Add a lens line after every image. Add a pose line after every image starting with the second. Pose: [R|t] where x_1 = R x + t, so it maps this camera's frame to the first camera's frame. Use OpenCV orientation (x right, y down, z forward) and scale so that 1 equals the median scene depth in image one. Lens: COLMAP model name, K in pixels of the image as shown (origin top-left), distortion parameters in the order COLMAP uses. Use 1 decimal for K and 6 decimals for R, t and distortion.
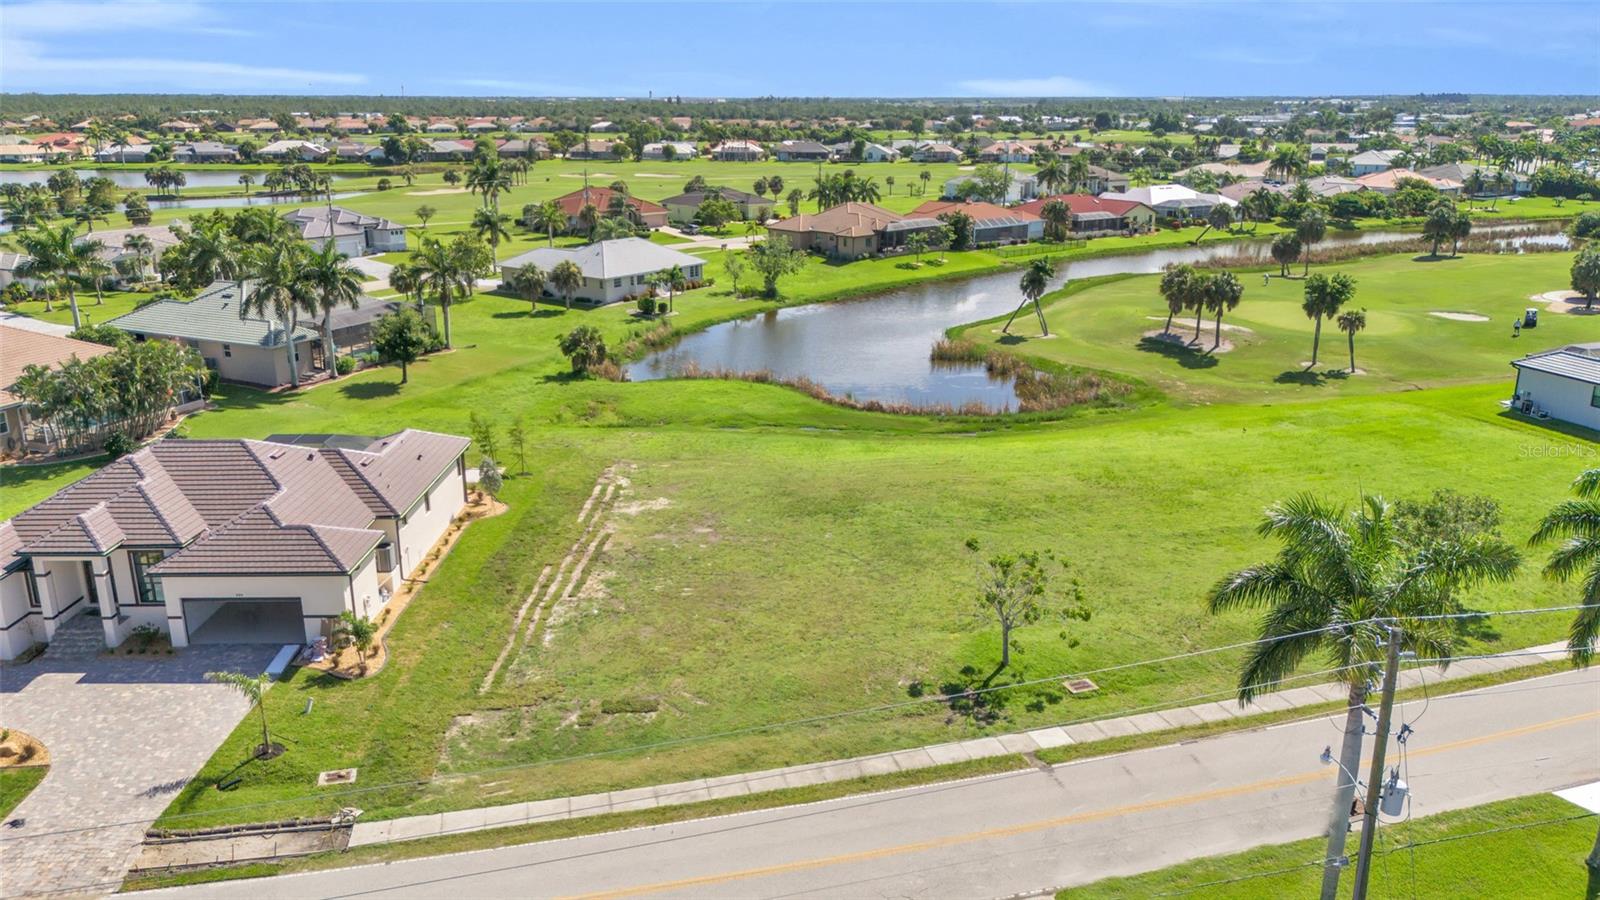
lens RADIAL K [[1171.9, 0, 800.0], [0, 1171.9, 450.0], [0, 0, 1]] dist [0.087046, -0.125772]
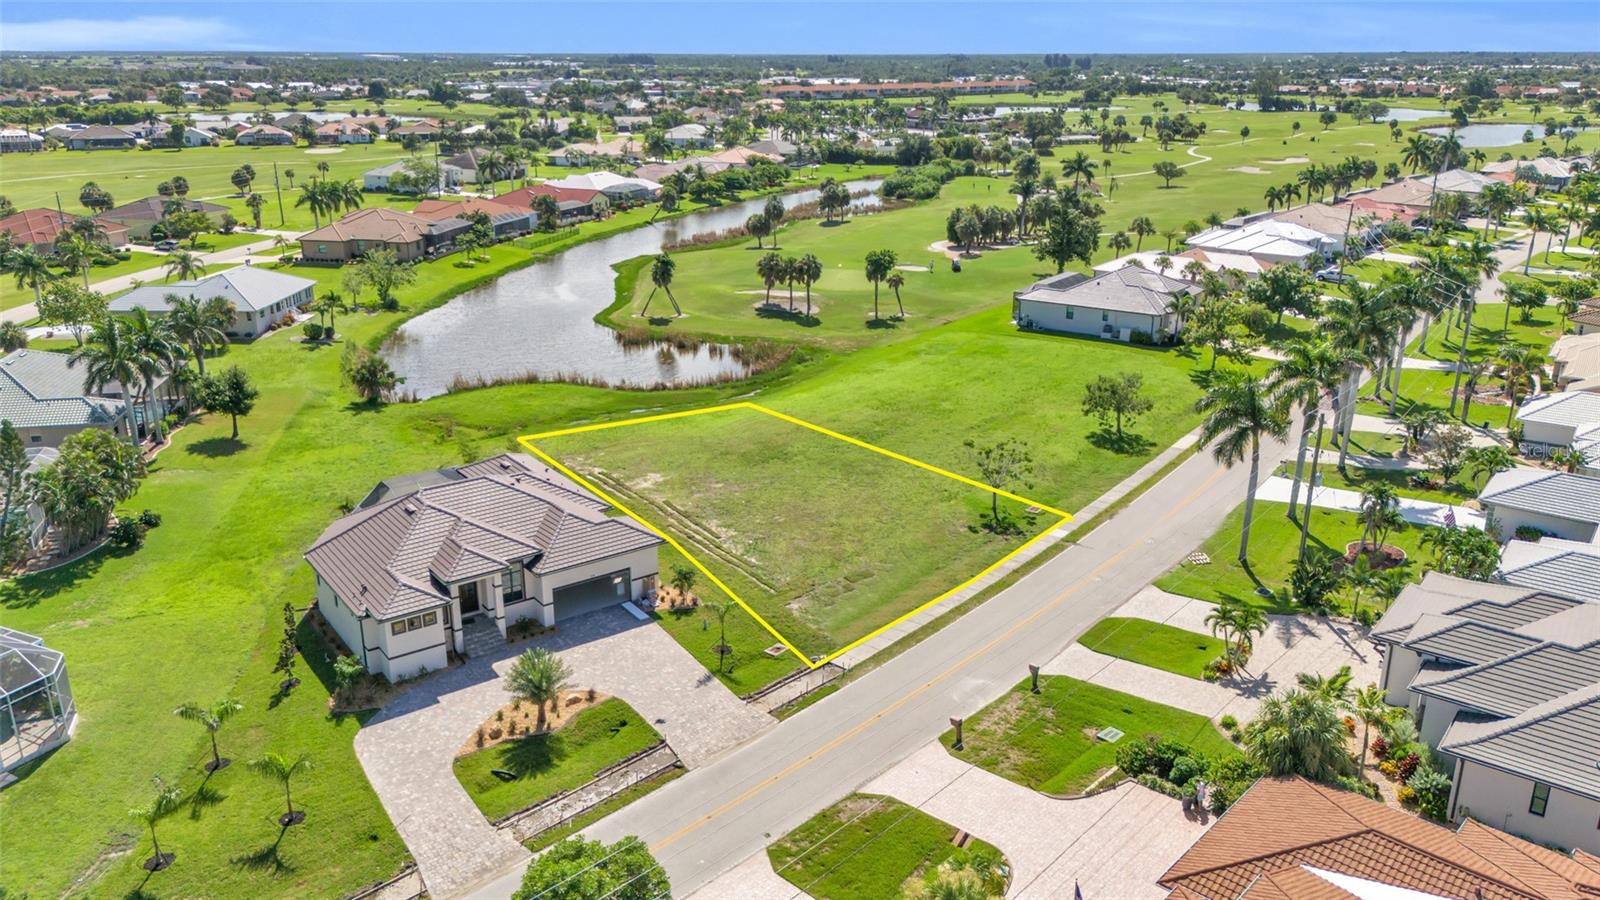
lens RADIAL K [[1171.9, 0, 800.0], [0, 1171.9, 450.0], [0, 0, 1]] dist [0.087046, -0.125772]
pose [[0.811340, -0.185803, 0.554260, -0.475973], [0.166980, 0.982301, 0.084864, -0.046449], [-0.560218, 0.023697, 0.828006, -0.132279]]
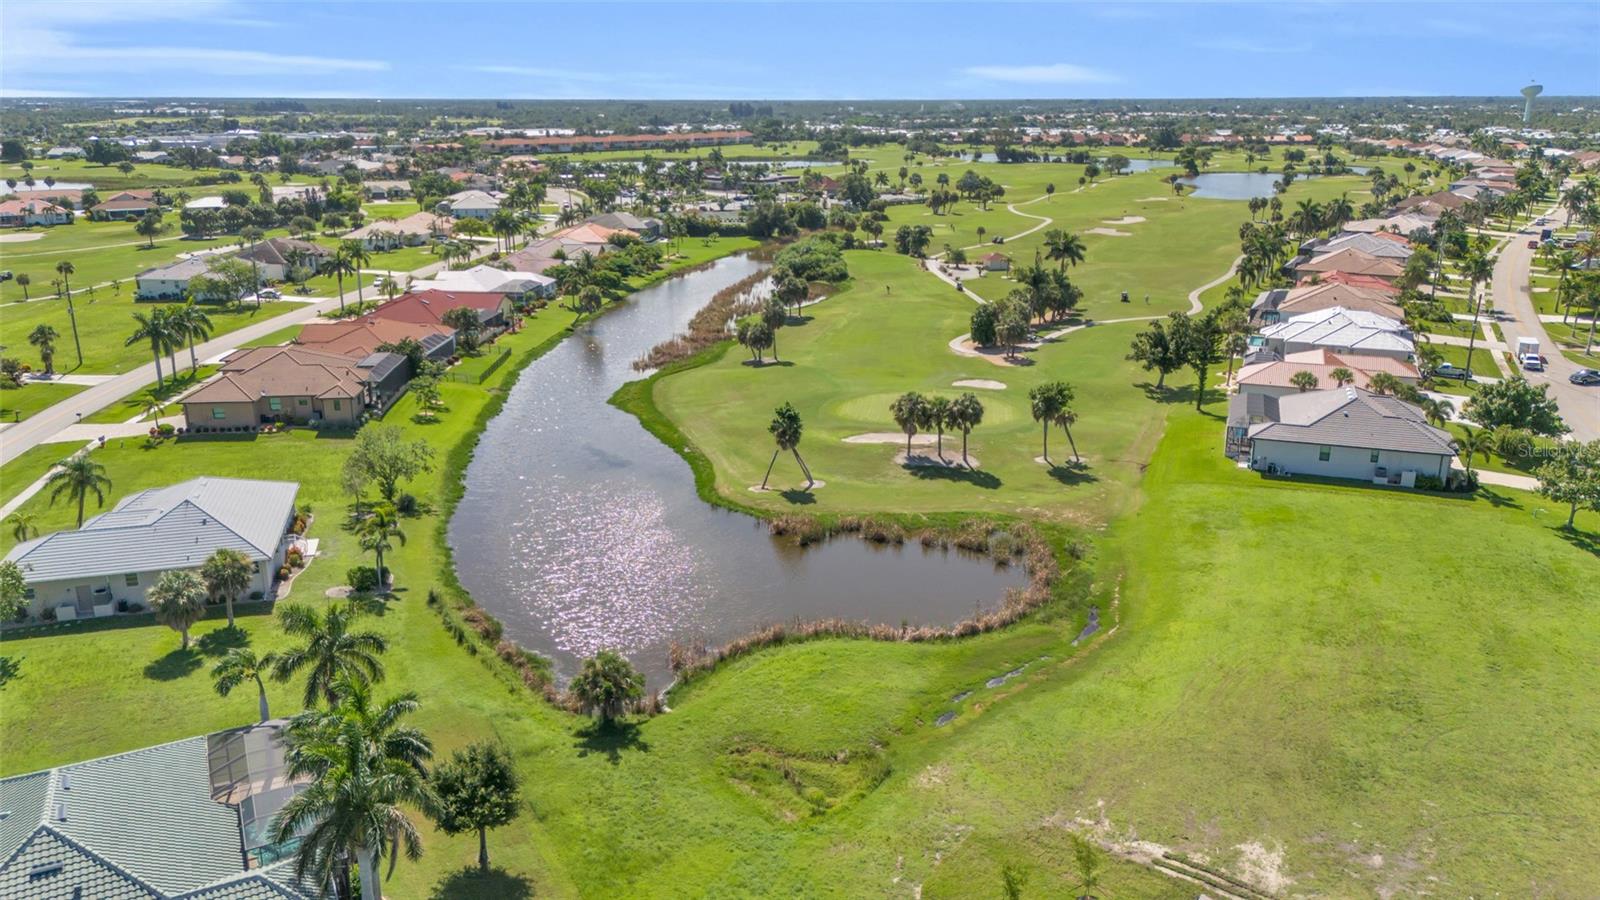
lens RADIAL K [[1171.9, 0, 800.0], [0, 1171.9, 450.0], [0, 0, 1]] dist [0.087046, -0.125772]
pose [[0.617727, -0.225275, 0.753435, -0.591599], [0.226011, 0.968527, 0.104285, -0.261153], [-0.753215, 0.105865, 0.649199, 0.441189]]
